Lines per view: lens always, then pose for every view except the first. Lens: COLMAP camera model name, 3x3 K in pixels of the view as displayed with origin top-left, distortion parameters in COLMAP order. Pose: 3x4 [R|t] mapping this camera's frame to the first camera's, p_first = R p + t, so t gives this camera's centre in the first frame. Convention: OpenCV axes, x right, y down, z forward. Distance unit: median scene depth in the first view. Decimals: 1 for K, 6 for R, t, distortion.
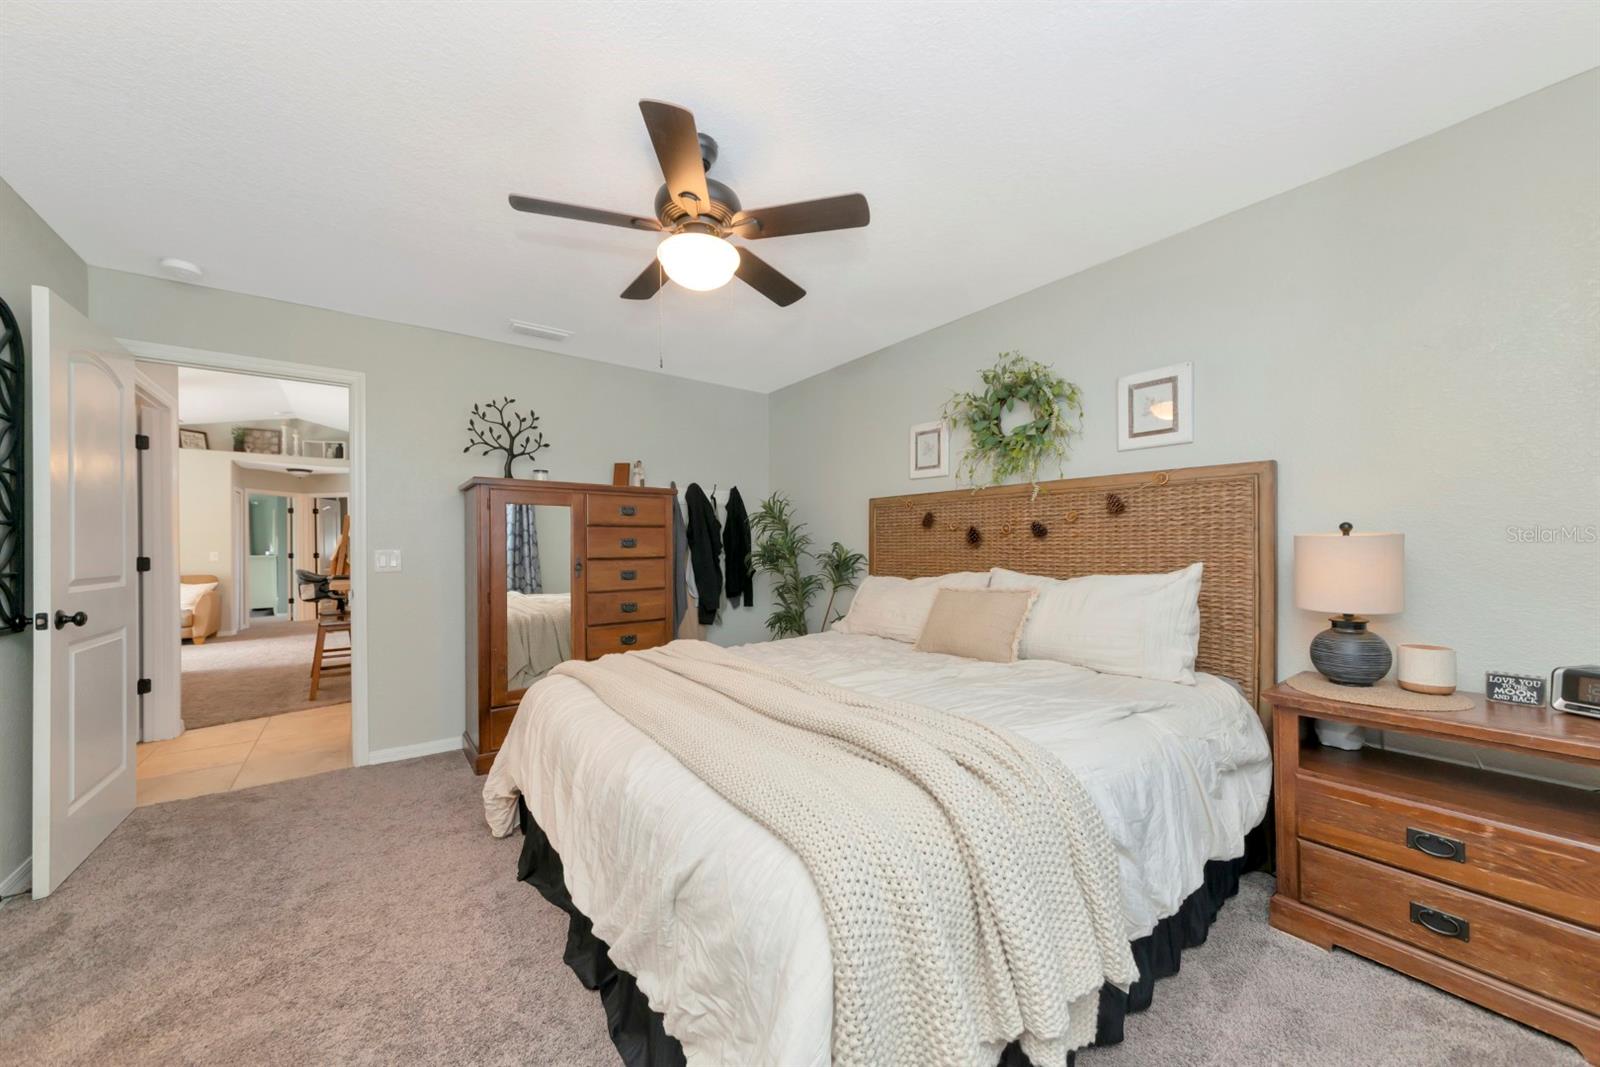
lens RADIAL K [[581.9, 0, 802.4], [0, 581.9, 543.5], [0, 0, 1]] dist [0.000616, 0.000047]
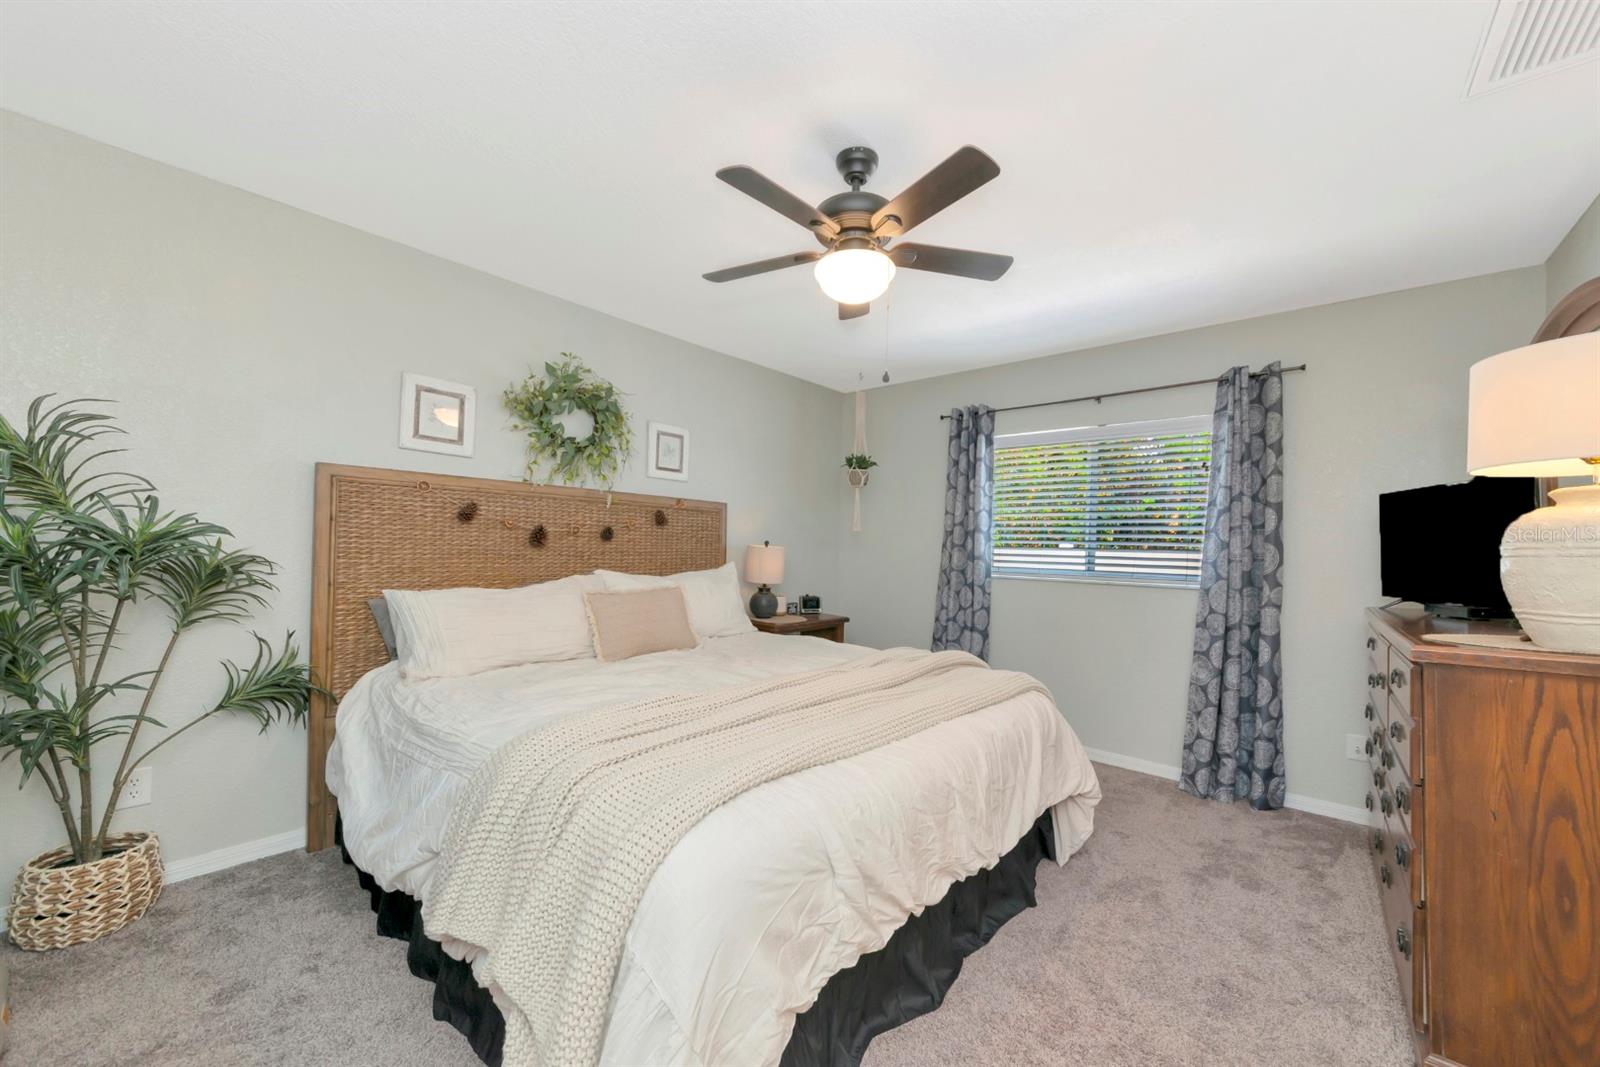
lens RADIAL K [[567.6, 0, 791.3], [0, 567.6, 563.4], [0, 0, 1]] dist [-0.001322, -0.000070]
pose [[-0.189908, -0.005647, 0.981786, -0.540343], [-0.009161, 0.999950, 0.003980, 0.018952], [-0.981759, -0.008238, -0.189951, 0.652151]]
